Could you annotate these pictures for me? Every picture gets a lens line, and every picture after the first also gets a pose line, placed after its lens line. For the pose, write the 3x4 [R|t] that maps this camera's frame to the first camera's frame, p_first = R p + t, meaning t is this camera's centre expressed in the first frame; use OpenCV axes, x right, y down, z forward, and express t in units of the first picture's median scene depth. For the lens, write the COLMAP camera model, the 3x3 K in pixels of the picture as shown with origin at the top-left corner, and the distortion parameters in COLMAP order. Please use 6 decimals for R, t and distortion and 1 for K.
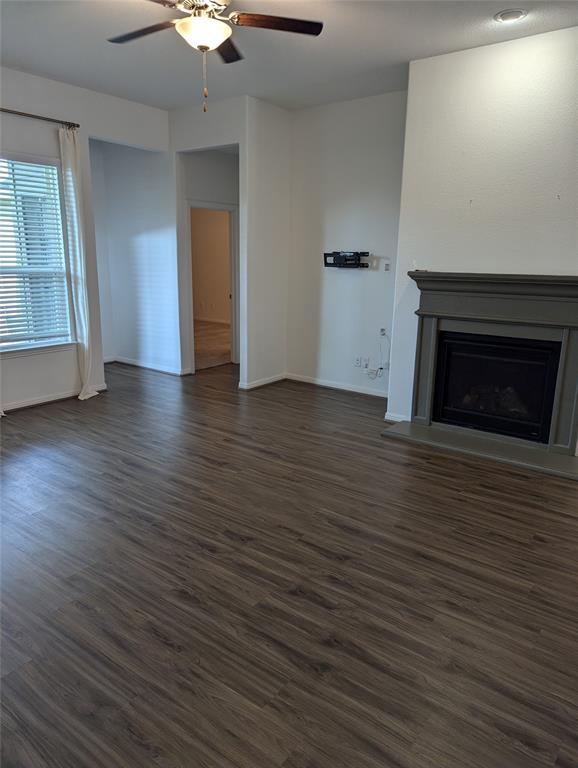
lens RADIAL K [[538.5, 0, 281.6], [0, 538.5, 380.7], [0, 0, 1]] dist [0.028688, -0.005494]
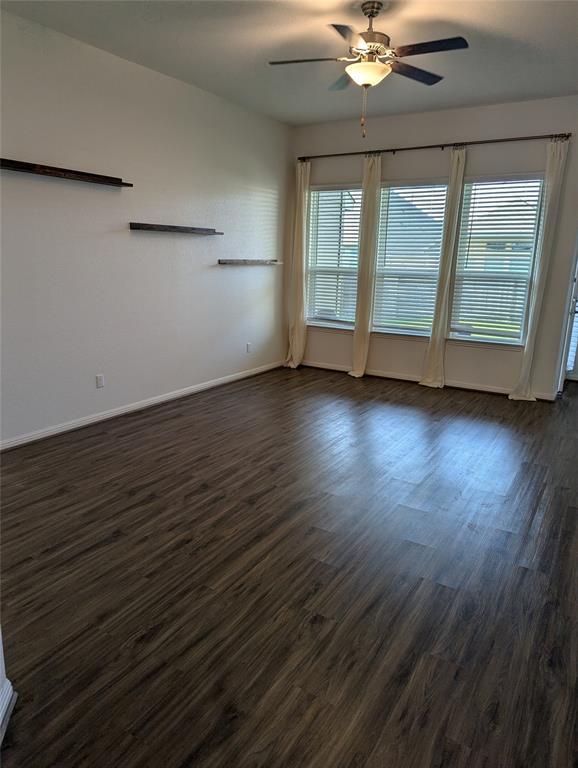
lens RADIAL K [[538.7, 0, 289.0], [0, 538.7, 384.0], [0, 0, 1]] dist [0.079943, -0.093932]
pose [[0.105887, 0.219584, -0.969830, 1.345936], [-0.250195, 0.949820, 0.187737, -0.185808], [0.962388, 0.222767, 0.155512, 0.905444]]
